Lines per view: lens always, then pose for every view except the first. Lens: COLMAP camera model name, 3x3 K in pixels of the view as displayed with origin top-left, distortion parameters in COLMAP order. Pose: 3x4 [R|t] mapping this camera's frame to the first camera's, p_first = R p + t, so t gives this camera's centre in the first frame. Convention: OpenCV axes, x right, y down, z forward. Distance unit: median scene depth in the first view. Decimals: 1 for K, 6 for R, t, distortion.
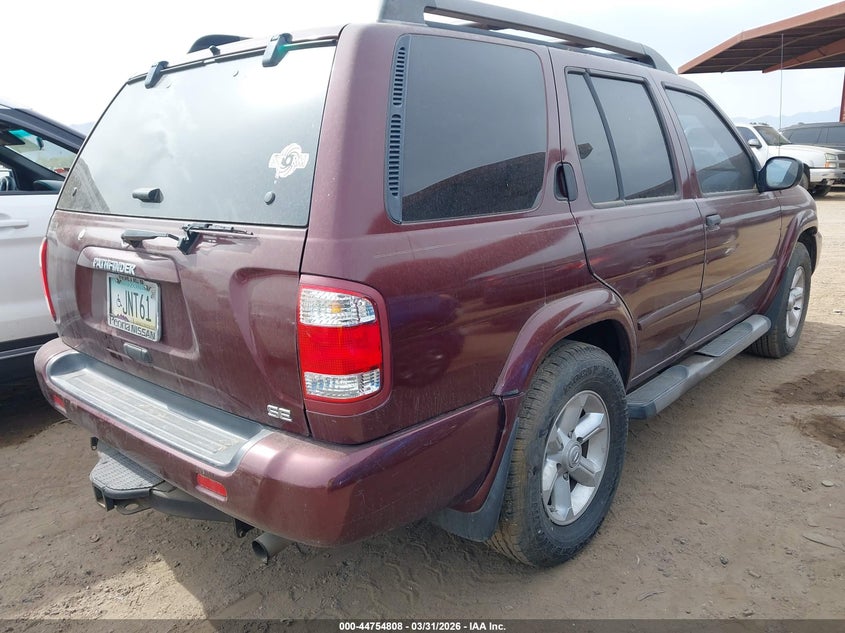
lens RADIAL K [[641.2, 0, 422.5], [0, 641.2, 316.5], [0, 0, 1]] dist [-0.000458, -0.000905]
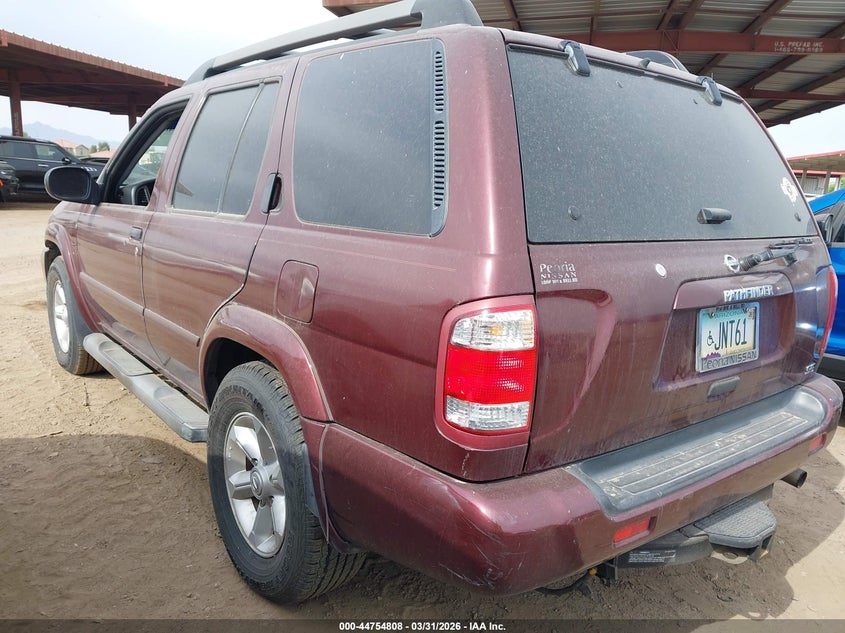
lens RADIAL K [[666.8, 0, 422.5], [0, 666.8, 316.5], [0, 0, 1]] dist [-0.010054, -0.005277]
pose [[0.181959, -0.168911, 0.968690, -1.449558], [0.164812, 0.976438, 0.139304, -0.248607], [-0.969396, 0.134304, 0.205511, 1.225090]]
